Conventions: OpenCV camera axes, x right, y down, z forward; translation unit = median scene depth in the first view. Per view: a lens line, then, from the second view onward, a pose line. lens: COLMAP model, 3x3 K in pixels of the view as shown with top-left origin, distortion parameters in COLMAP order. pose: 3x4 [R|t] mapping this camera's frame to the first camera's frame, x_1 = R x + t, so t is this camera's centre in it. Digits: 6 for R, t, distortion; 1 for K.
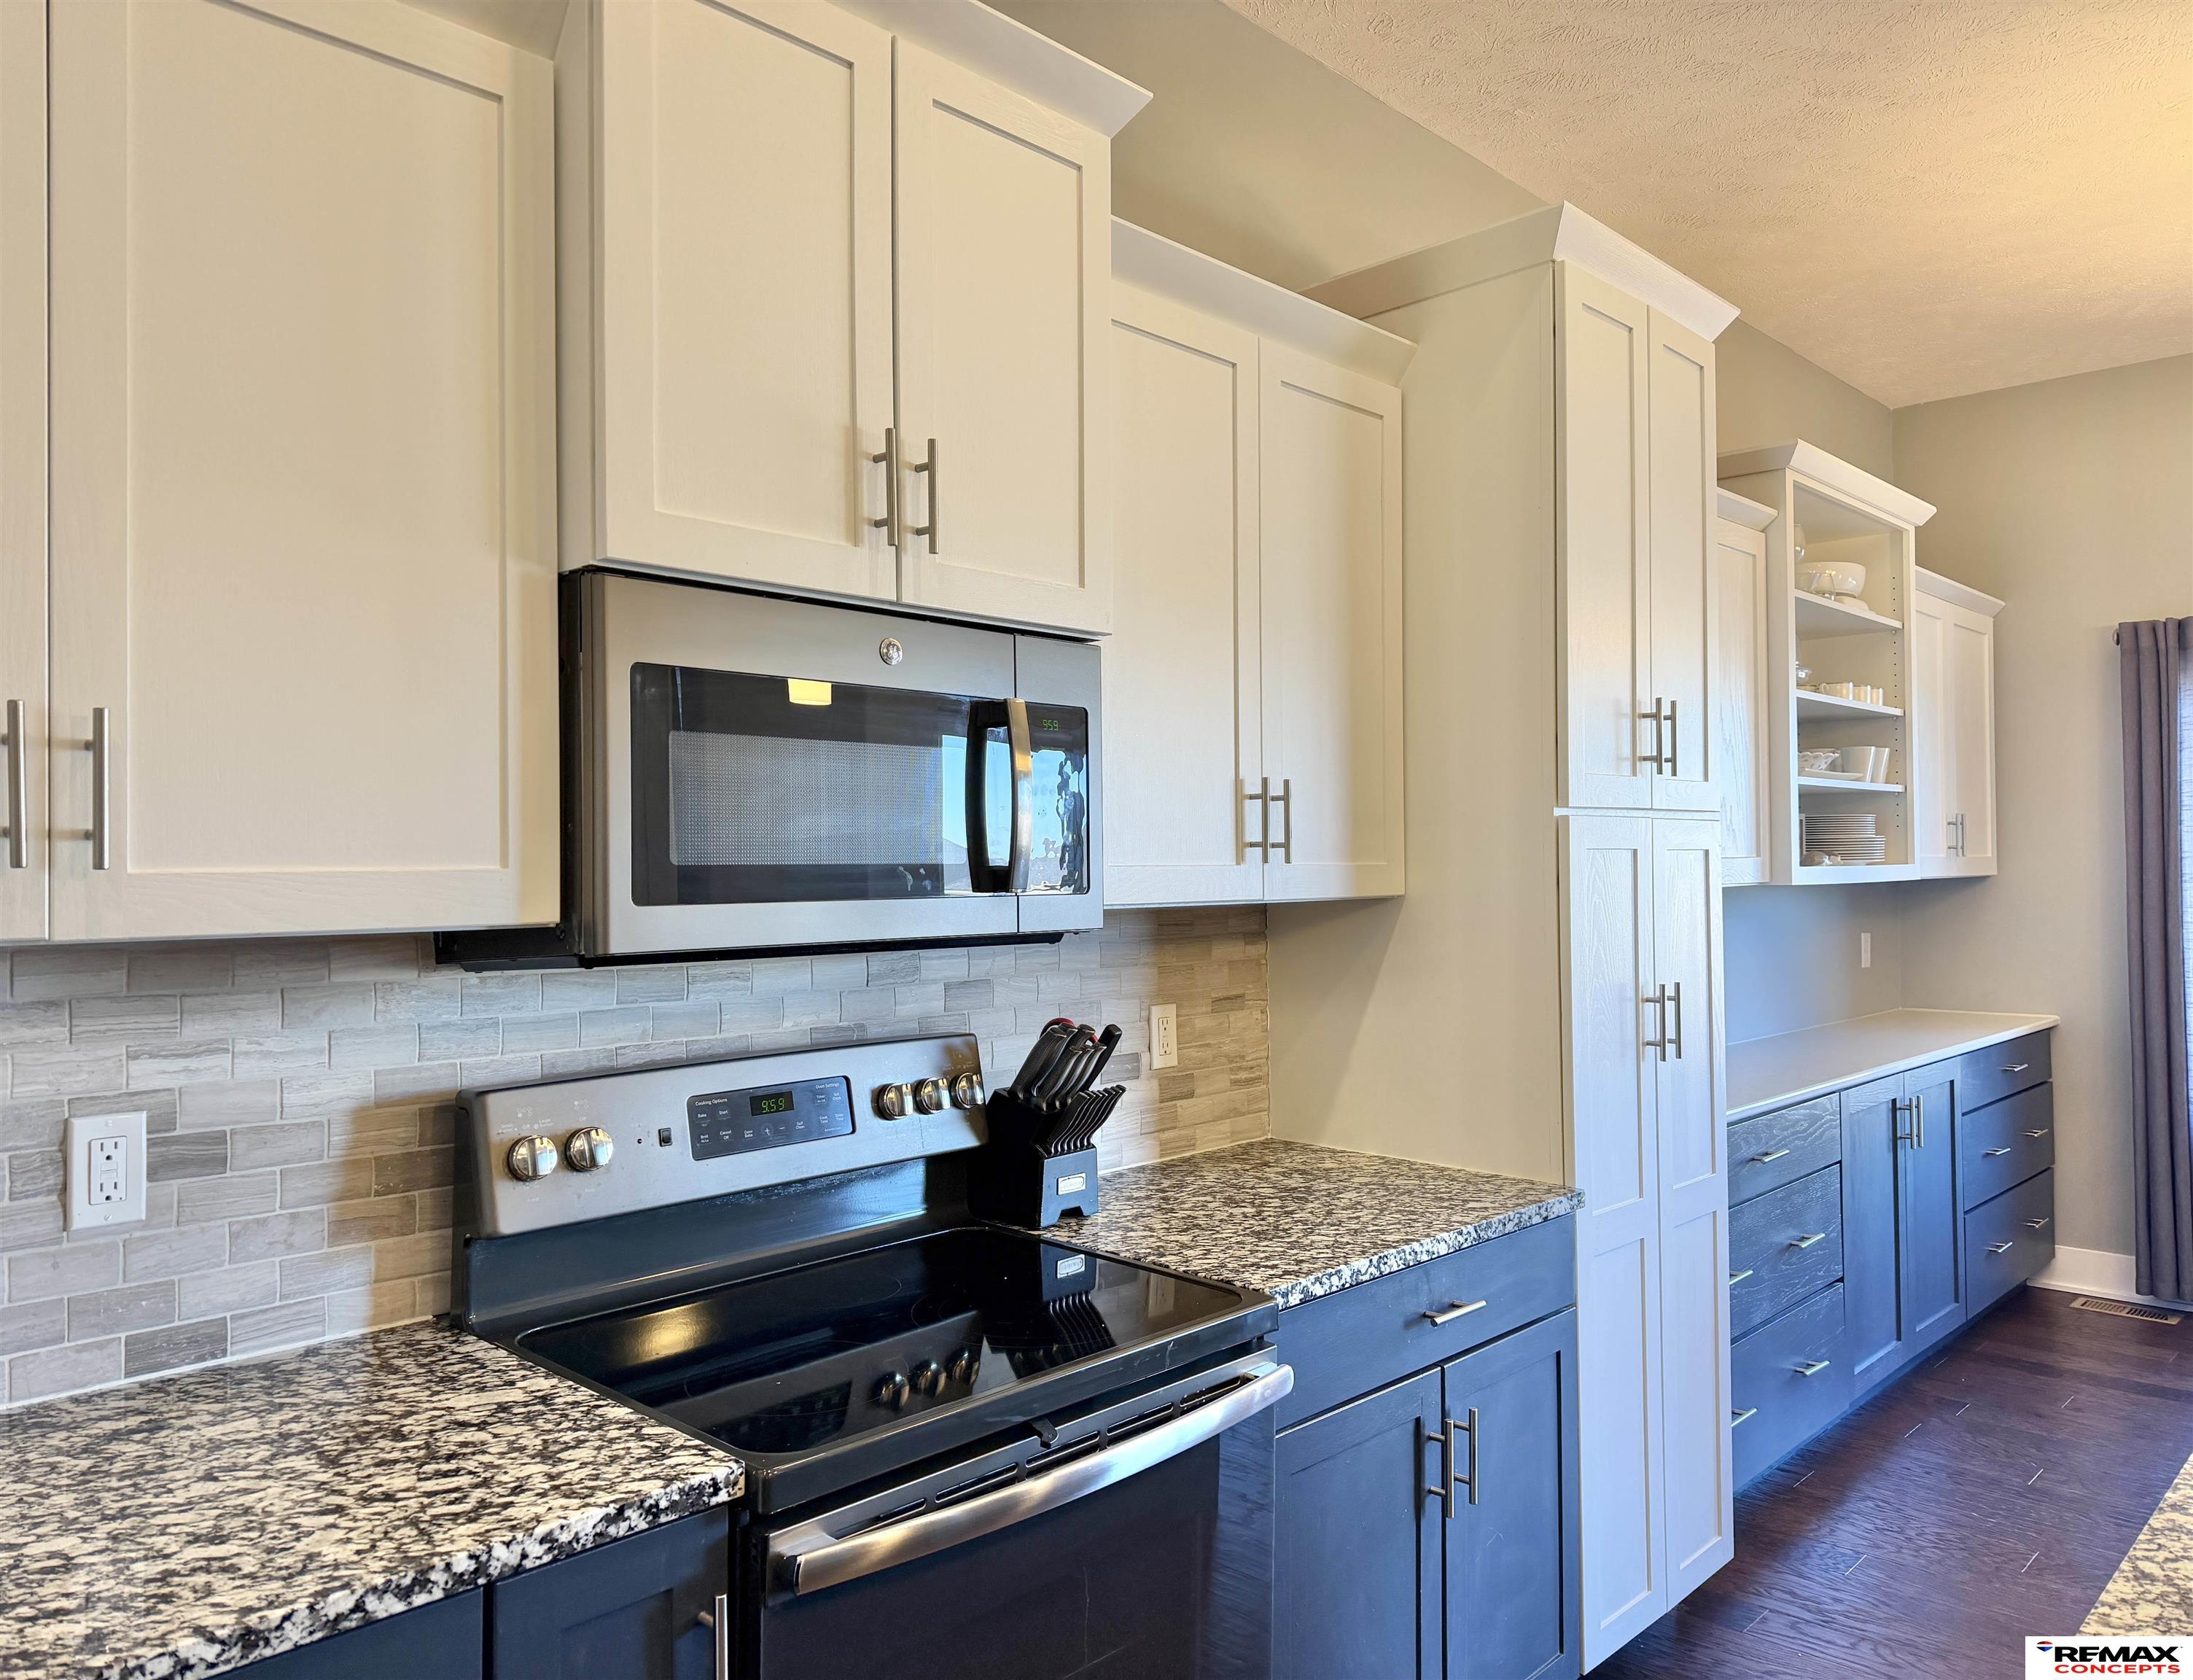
lens RADIAL K [[1593.2, 0, 1148.1], [0, 1593.2, 840.1], [0, 0, 1]] dist [0.051876, -0.038704]
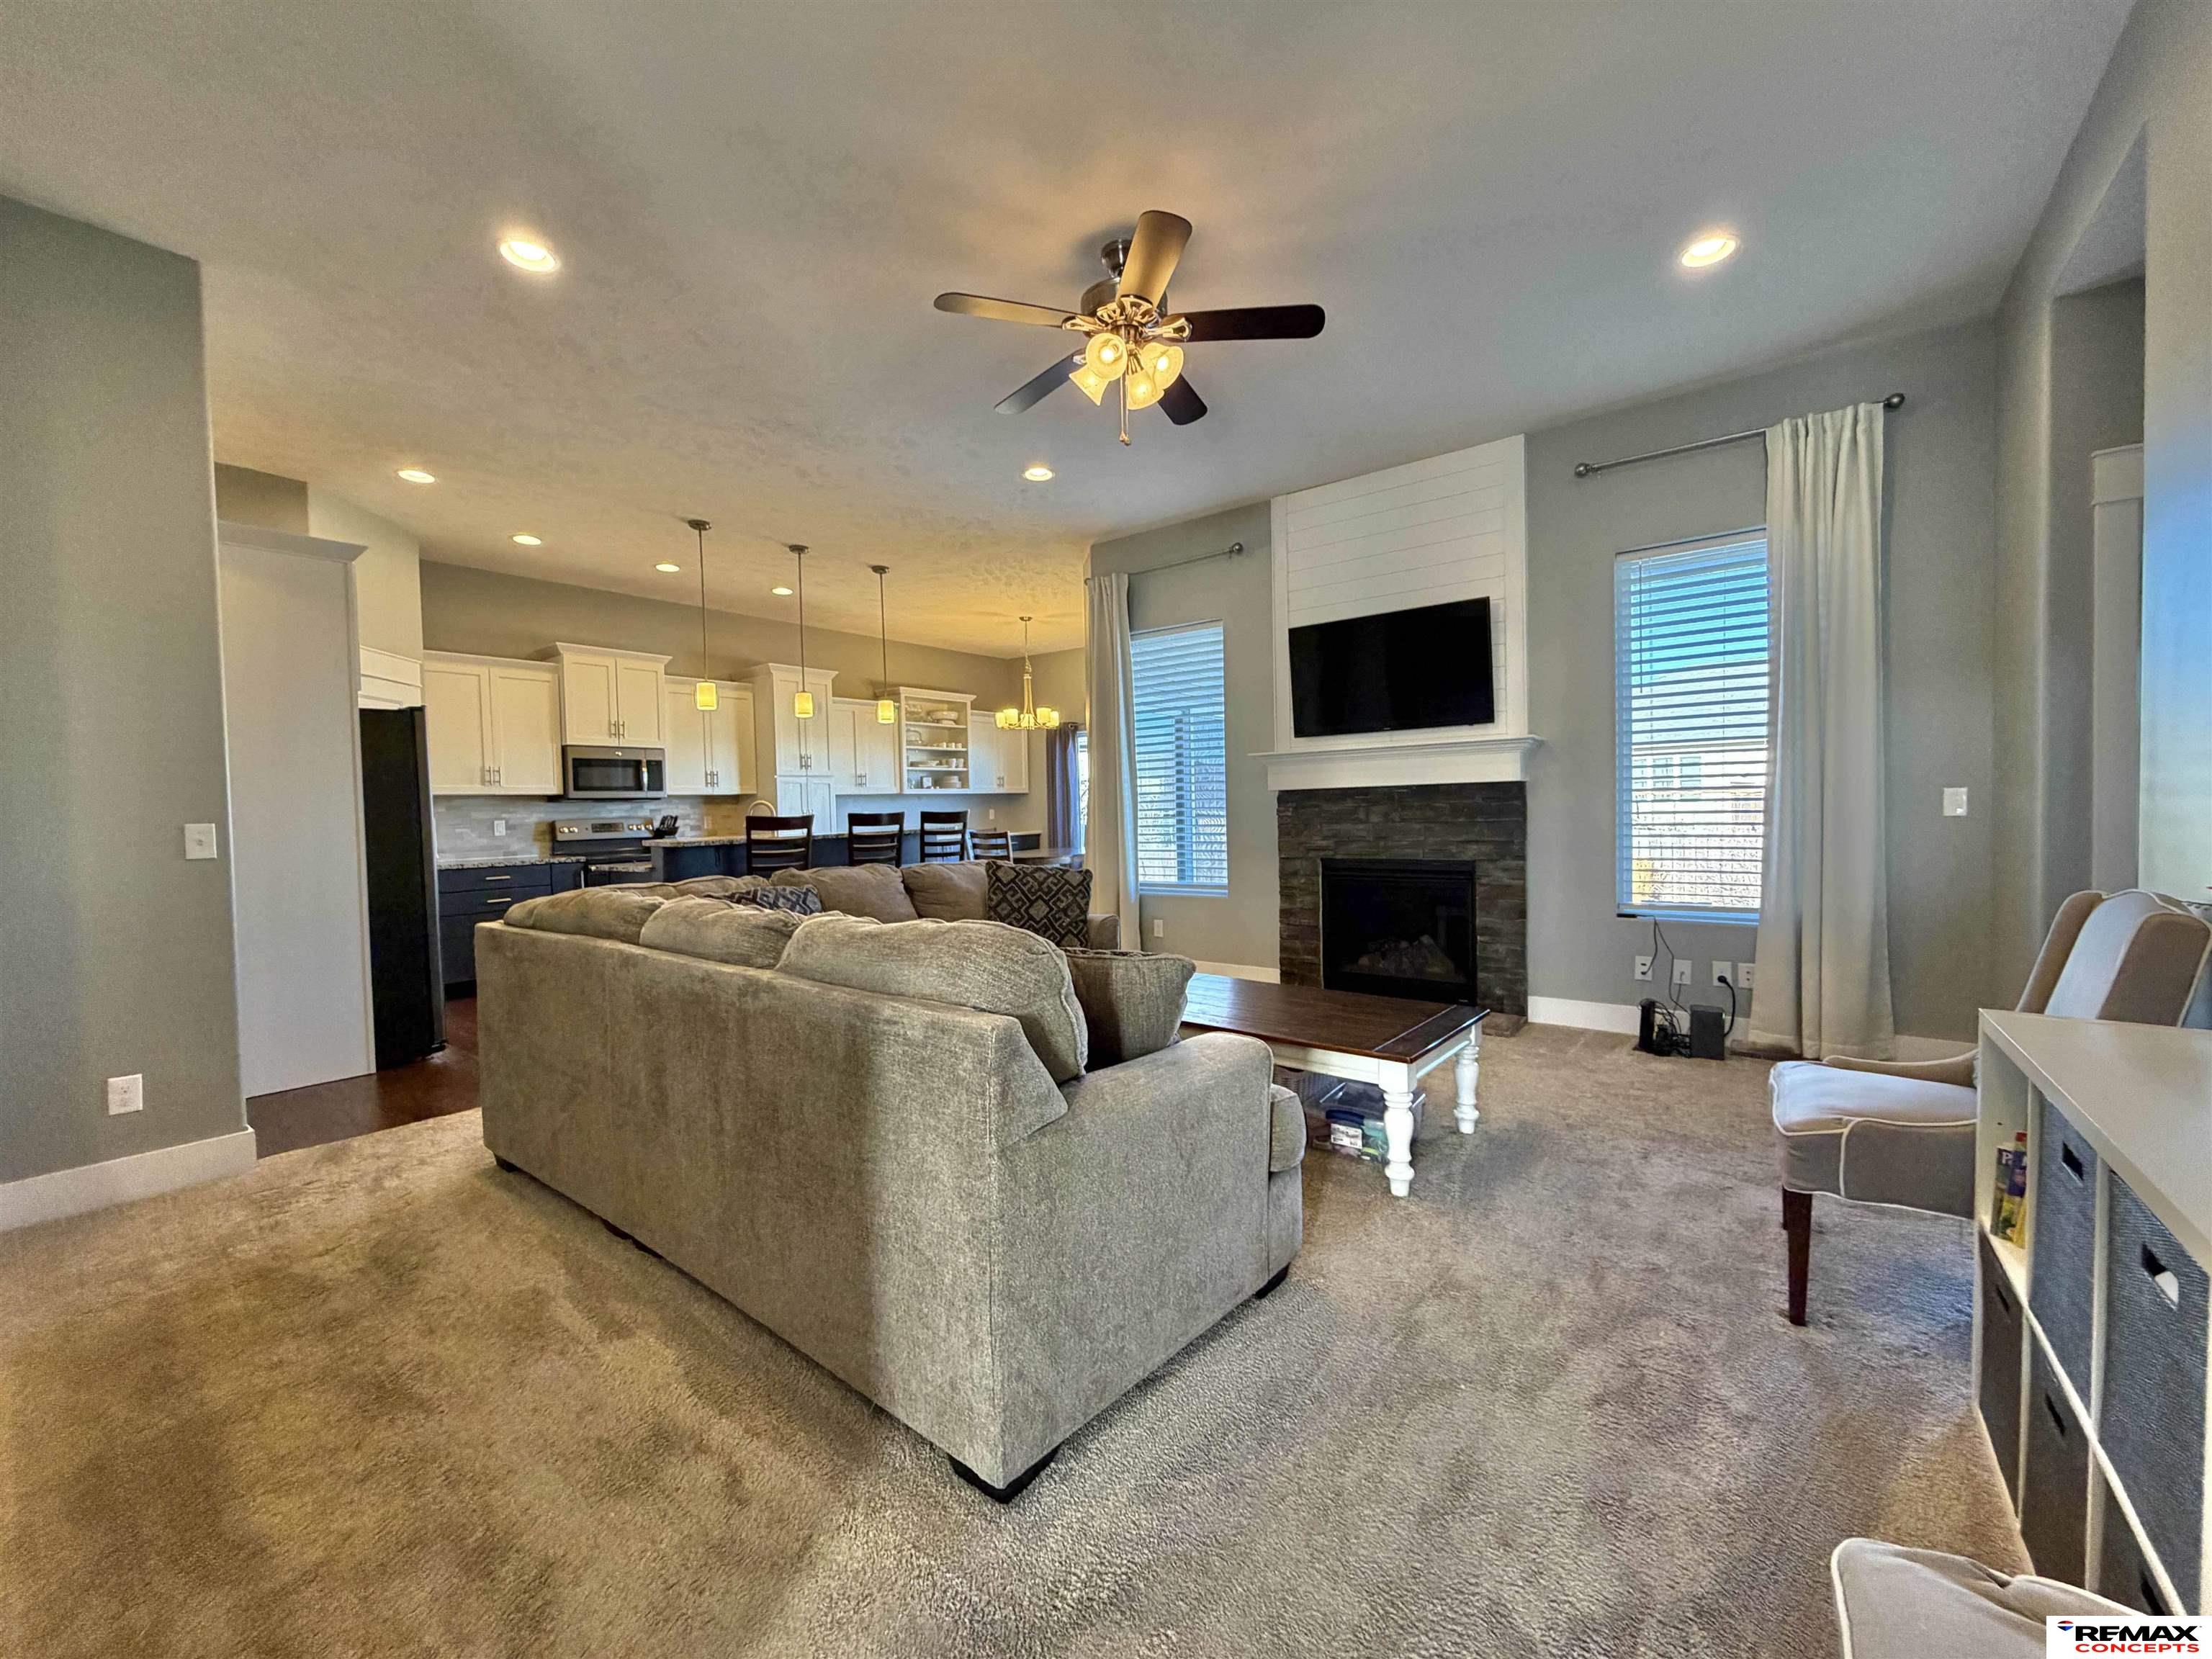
lens RADIAL K [[881.3, 0, 1122.3], [0, 881.3, 838.6], [0, 0, 1]] dist [-0.000076, -0.000106]
pose [[0.994642, -0.019141, 0.101591, 1.365962], [0.013956, 0.998575, 0.051504, 0.065140], [-0.102432, -0.049810, 0.993492, -2.533556]]
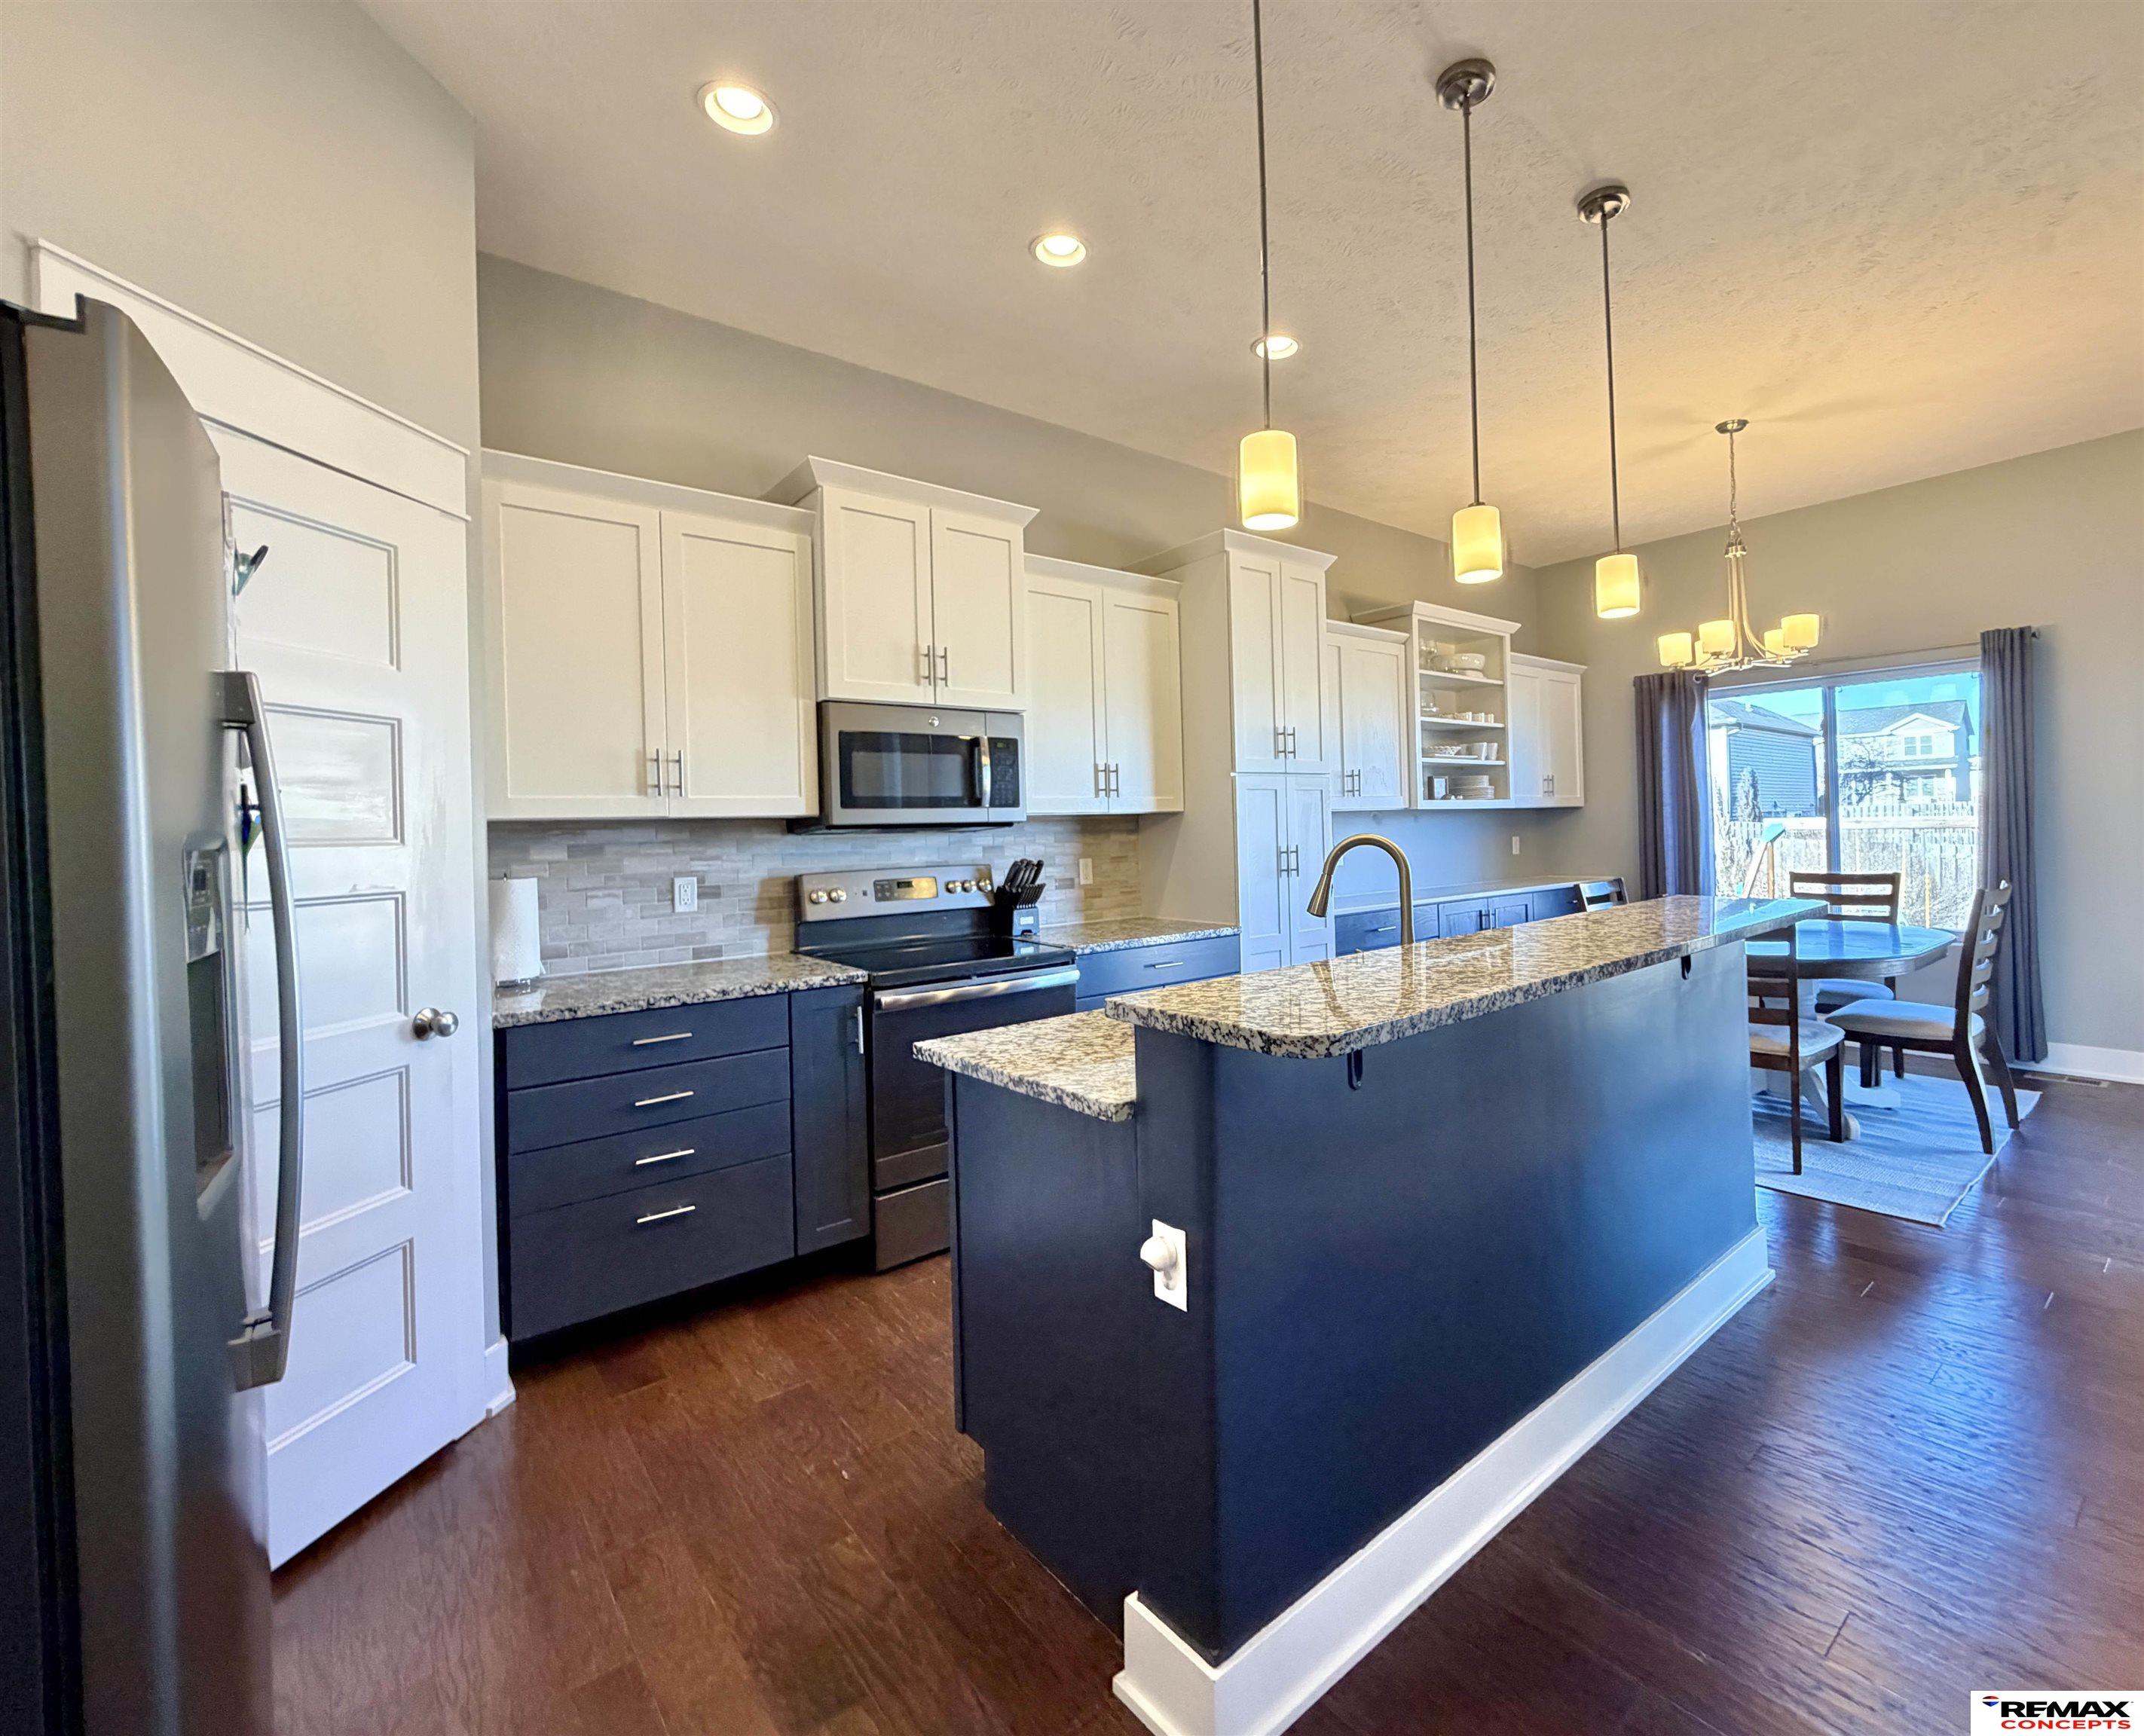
lens RADIAL K [[991.7, 0, 1174.9], [0, 991.7, 829.3], [0, 0, 1]] dist [-0.000854, 0.000826]
pose [[0.994015, -0.018749, -0.107622, 0.411624], [0.020820, 0.999618, 0.018153, 0.045798], [0.107241, -0.020285, 0.994026, -0.652983]]
